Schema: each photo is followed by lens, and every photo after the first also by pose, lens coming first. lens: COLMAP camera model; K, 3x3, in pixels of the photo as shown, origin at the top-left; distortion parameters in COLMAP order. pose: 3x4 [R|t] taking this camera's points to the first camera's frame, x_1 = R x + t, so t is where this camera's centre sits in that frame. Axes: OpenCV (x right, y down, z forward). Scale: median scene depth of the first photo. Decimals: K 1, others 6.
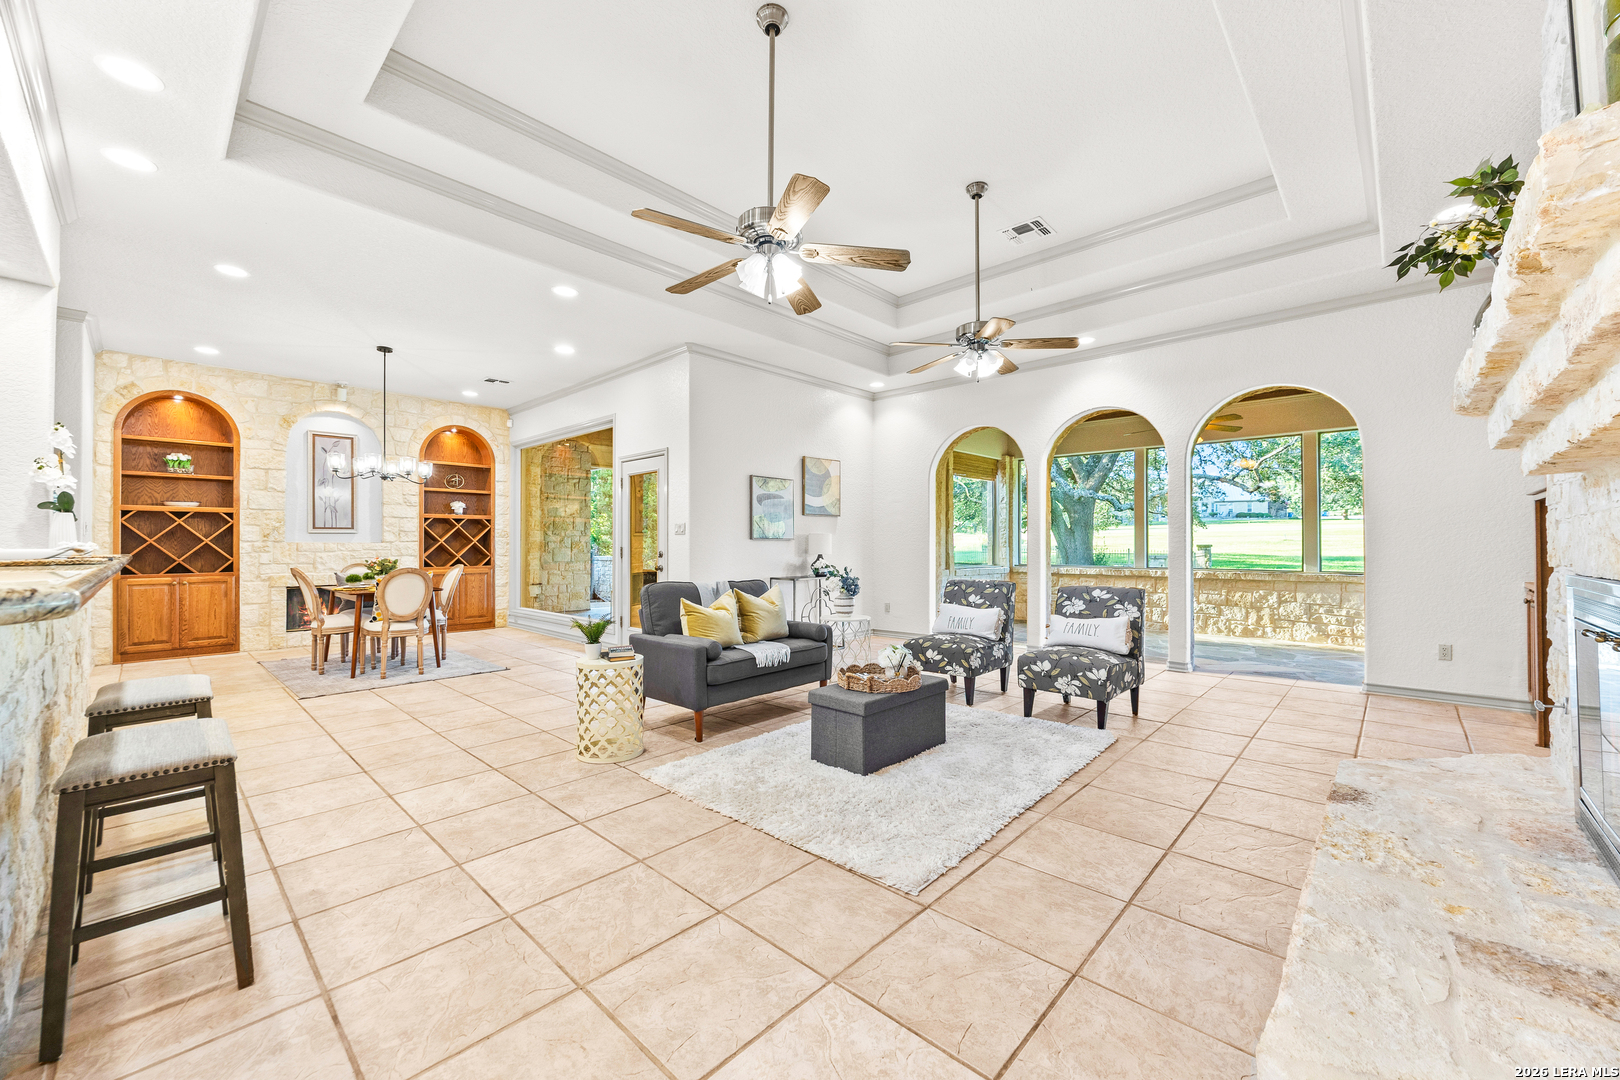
lens RADIAL K [[627.0, 0, 816.5], [0, 627.0, 538.8], [0, 0, 1]] dist [-0.006365, 0.001860]
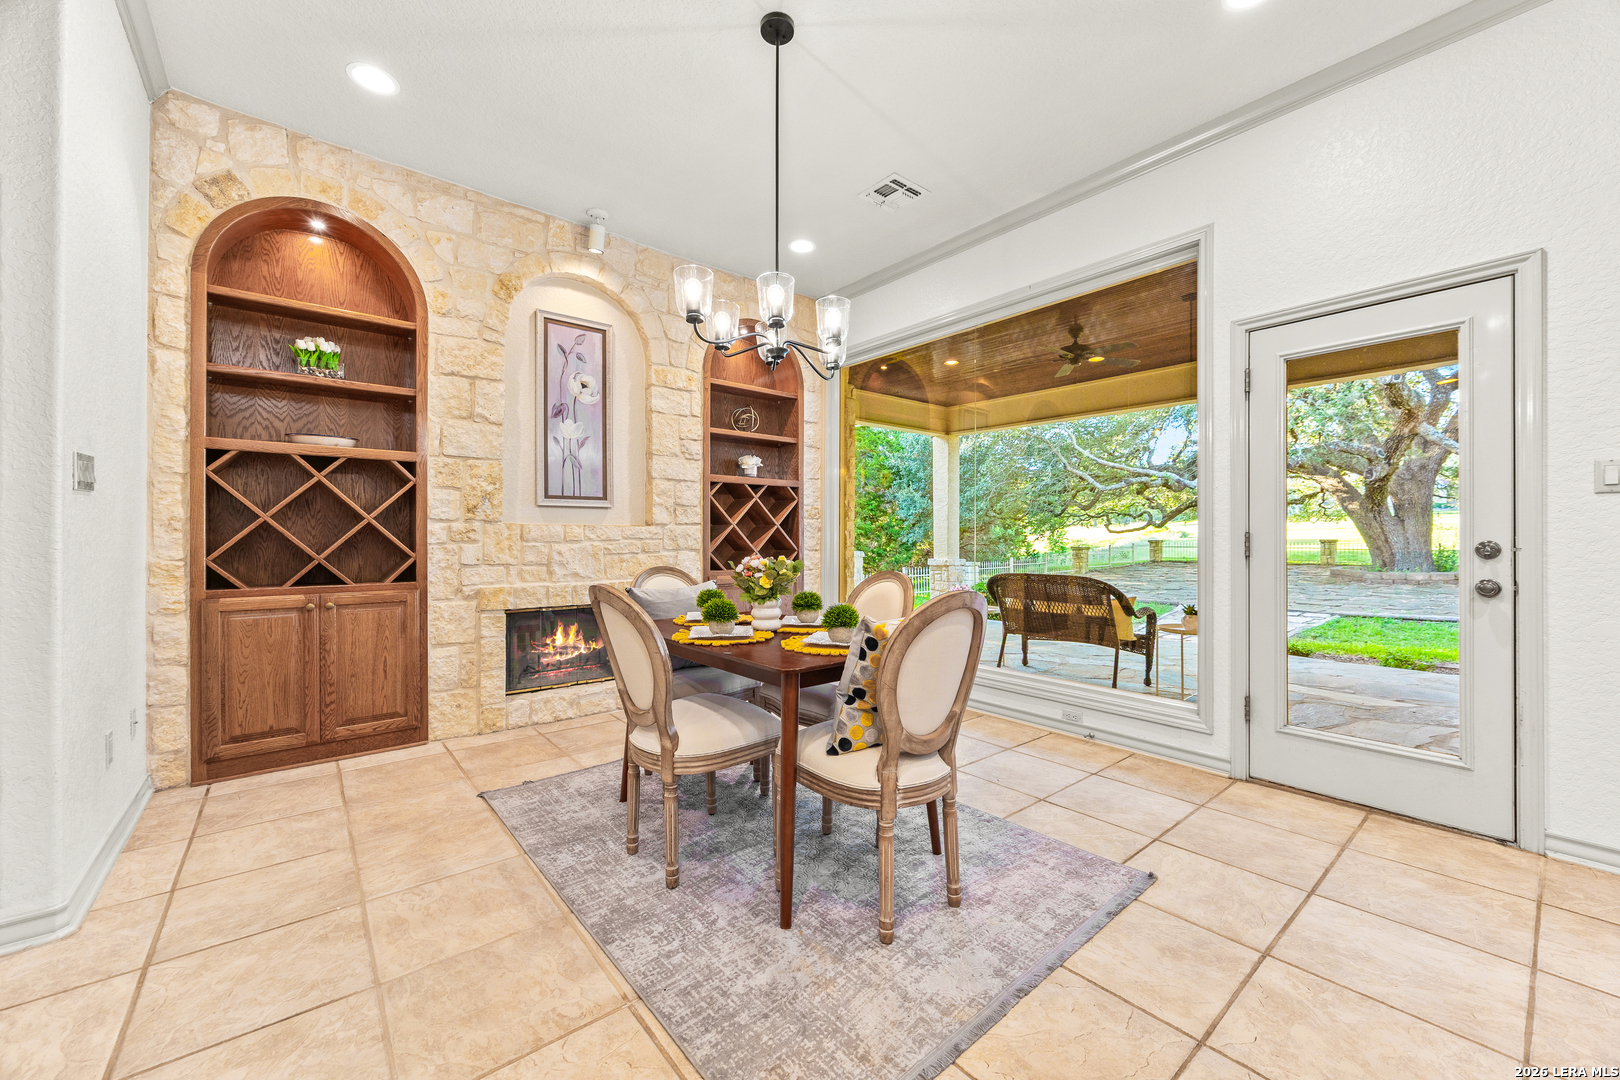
lens RADIAL K [[627.0, 0, 805.4], [0, 627.0, 536.4], [0, 0, 1]] dist [-0.006365, 0.001860]
pose [[0.990360, 0.001338, -0.138511, -0.592457], [-0.000691, 0.999989, 0.004717, 0.015724], [0.138516, -0.004576, 0.990350, 0.583926]]
